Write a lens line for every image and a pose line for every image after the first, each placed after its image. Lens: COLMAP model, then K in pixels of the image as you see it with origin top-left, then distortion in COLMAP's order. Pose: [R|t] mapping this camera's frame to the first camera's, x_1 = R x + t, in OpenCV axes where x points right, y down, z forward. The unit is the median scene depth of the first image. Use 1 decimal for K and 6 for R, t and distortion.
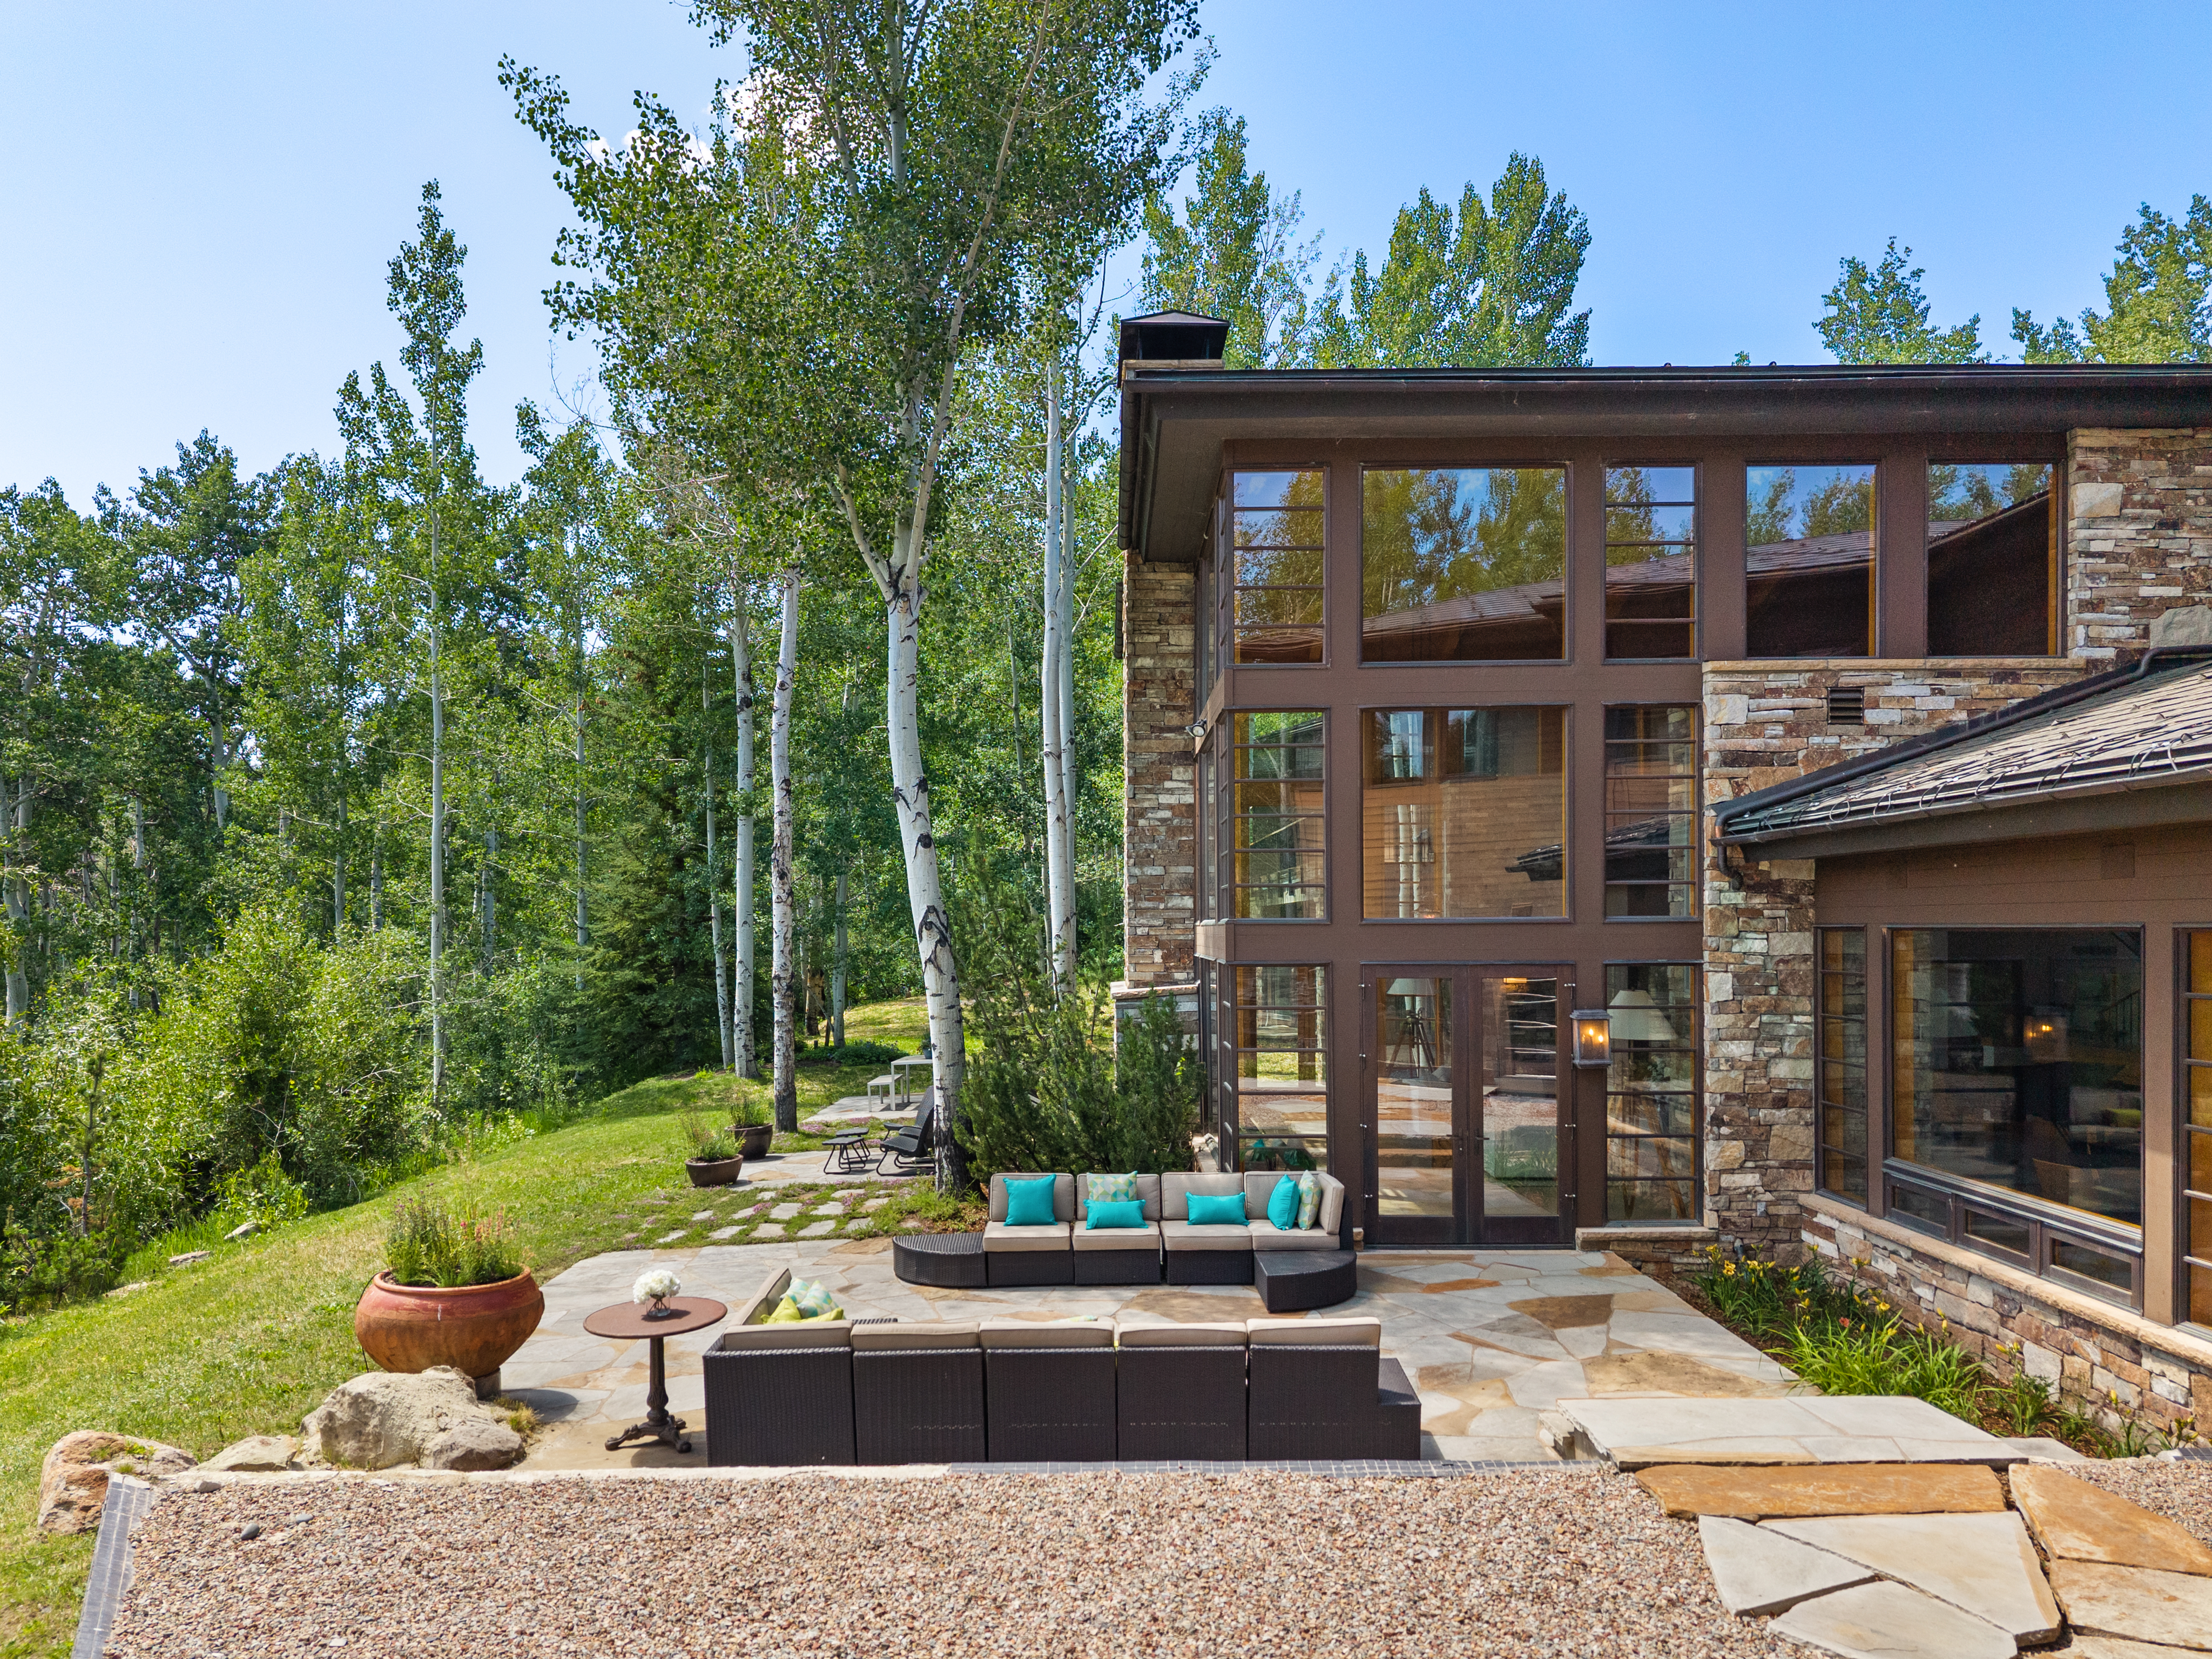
lens RADIAL K [[1541.9, 0, 1110.2], [0, 1541.9, 927.1], [0, 0, 1]] dist [0.003688, 0.000391]
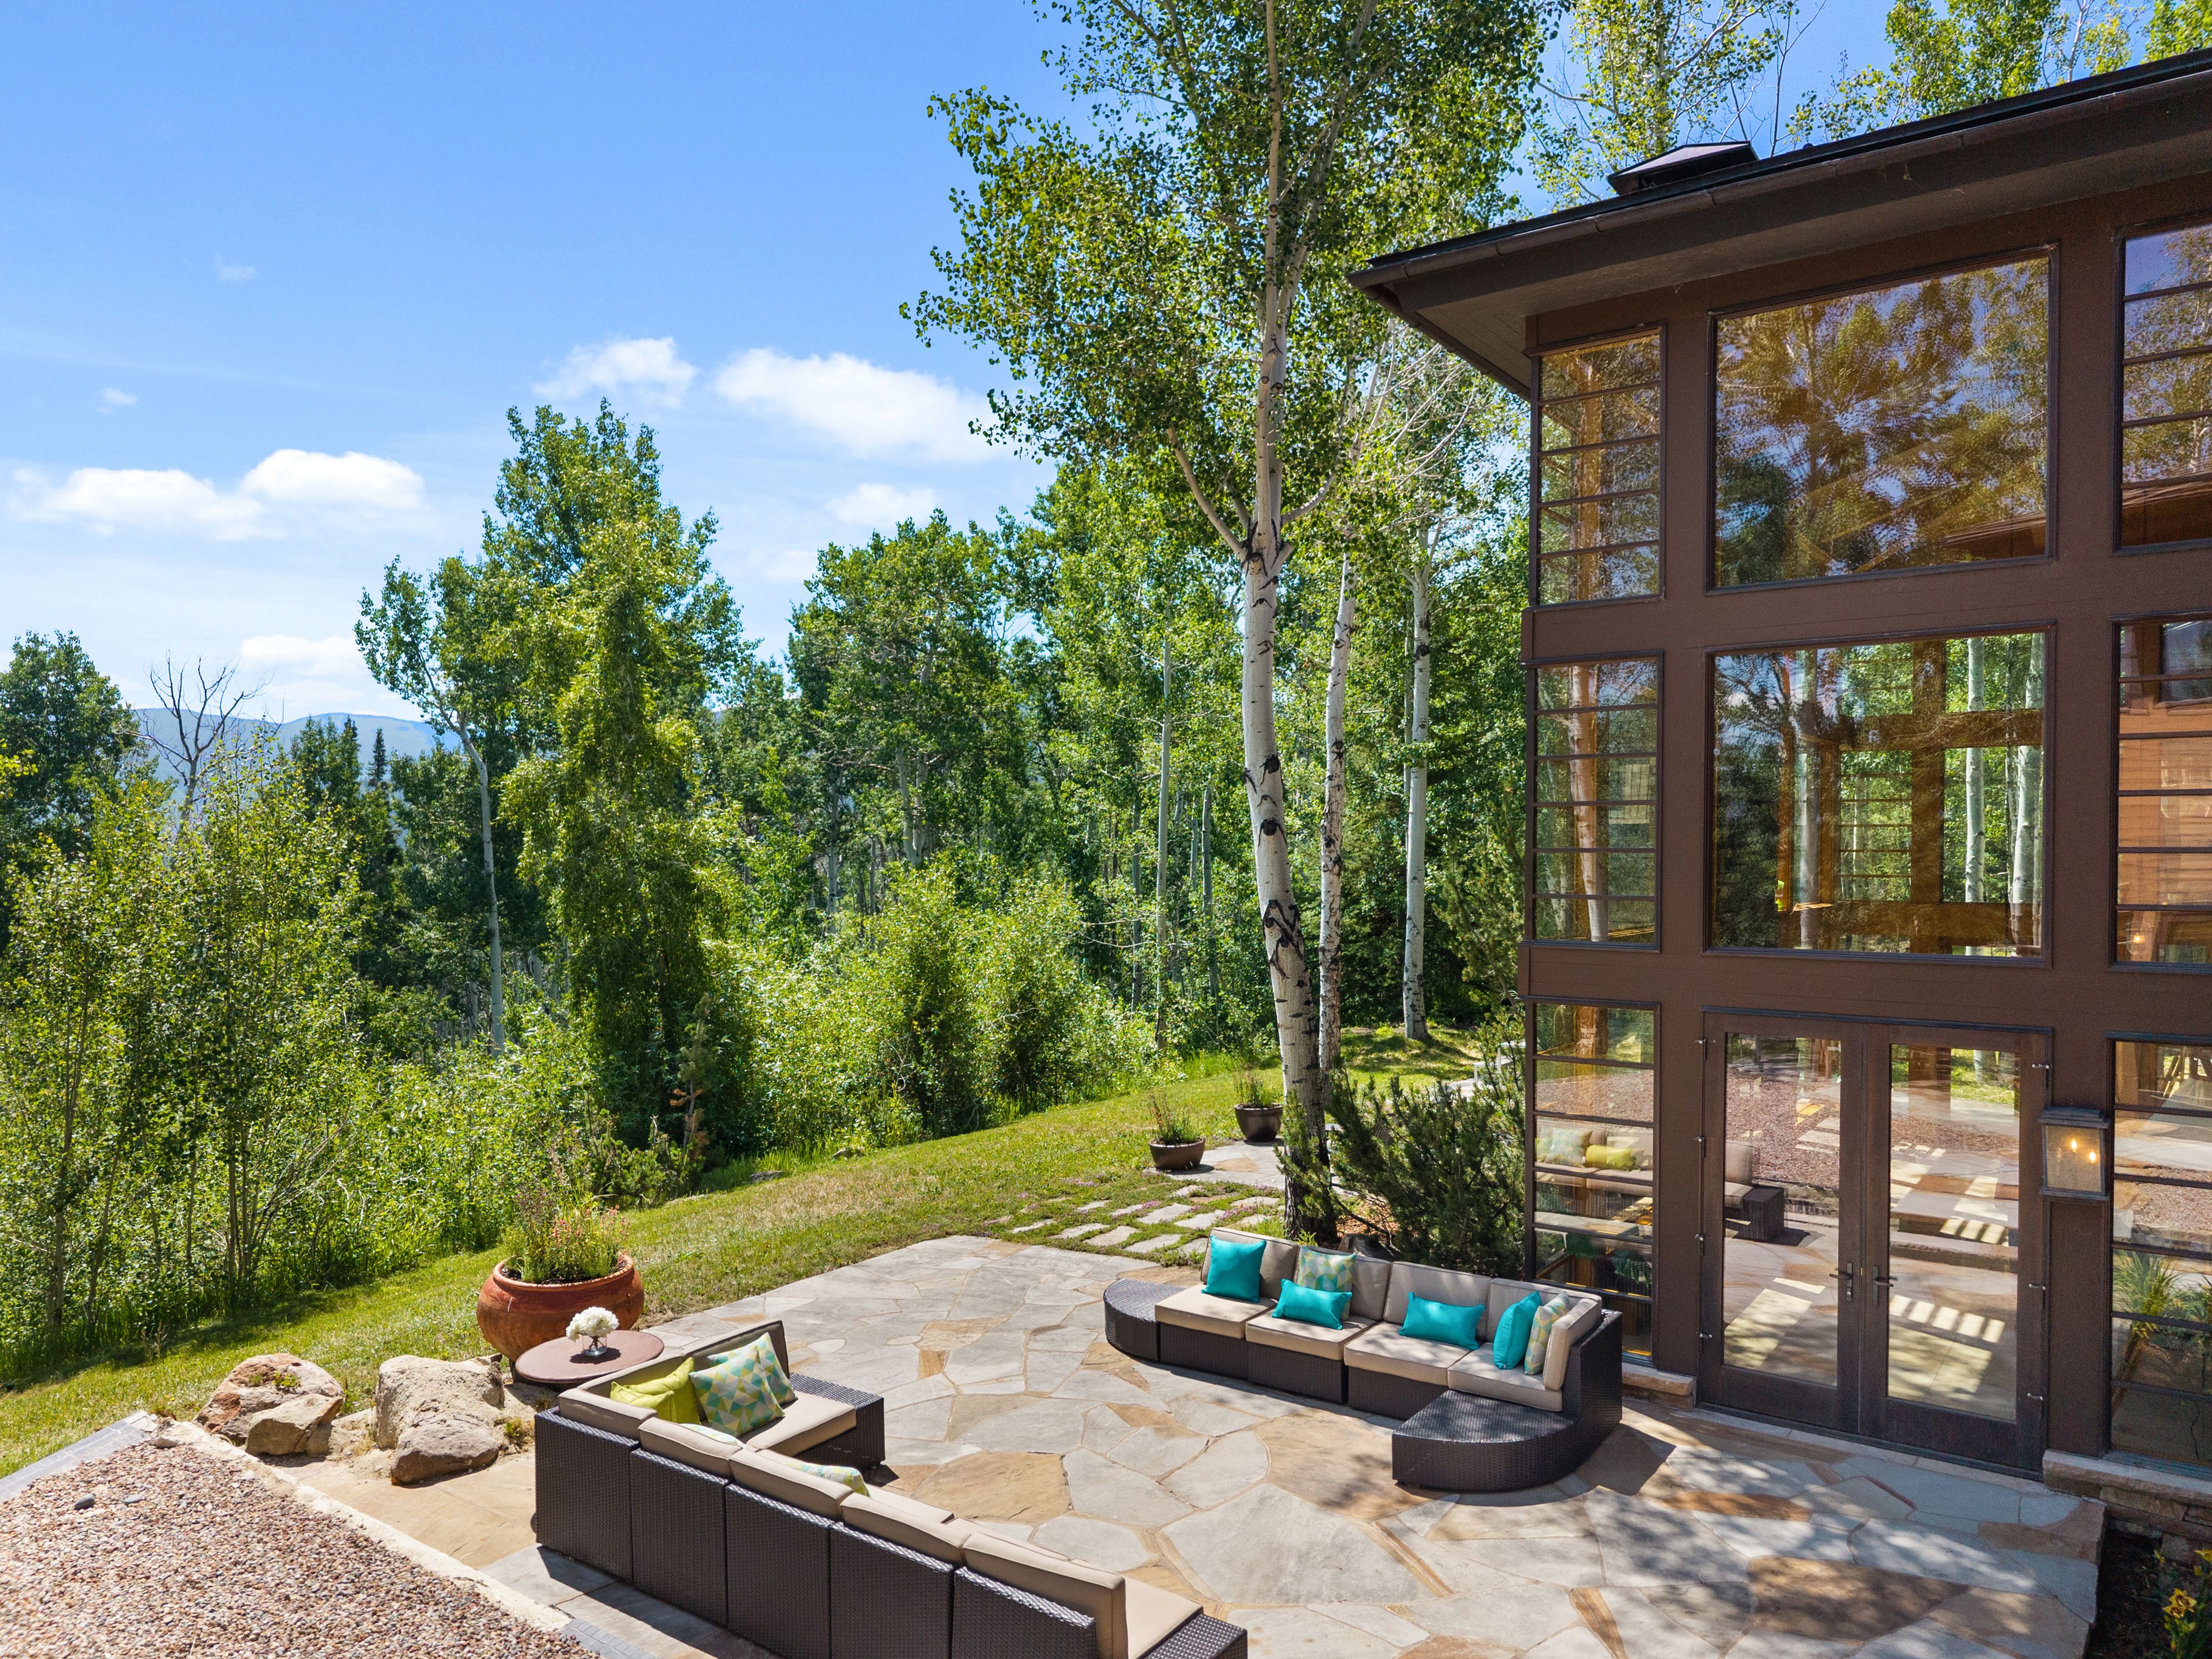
lens RADIAL K [[1490.1, 0, 1106.0], [0, 1490.1, 829.5], [0, 0, 1]] dist [-0.002814, -0.004224]
pose [[0.803920, 0.000224, -0.594737, 0.332762], [-0.006268, 0.999948, -0.008096, -0.049102], [0.594704, 0.010236, 0.803880, 0.260815]]
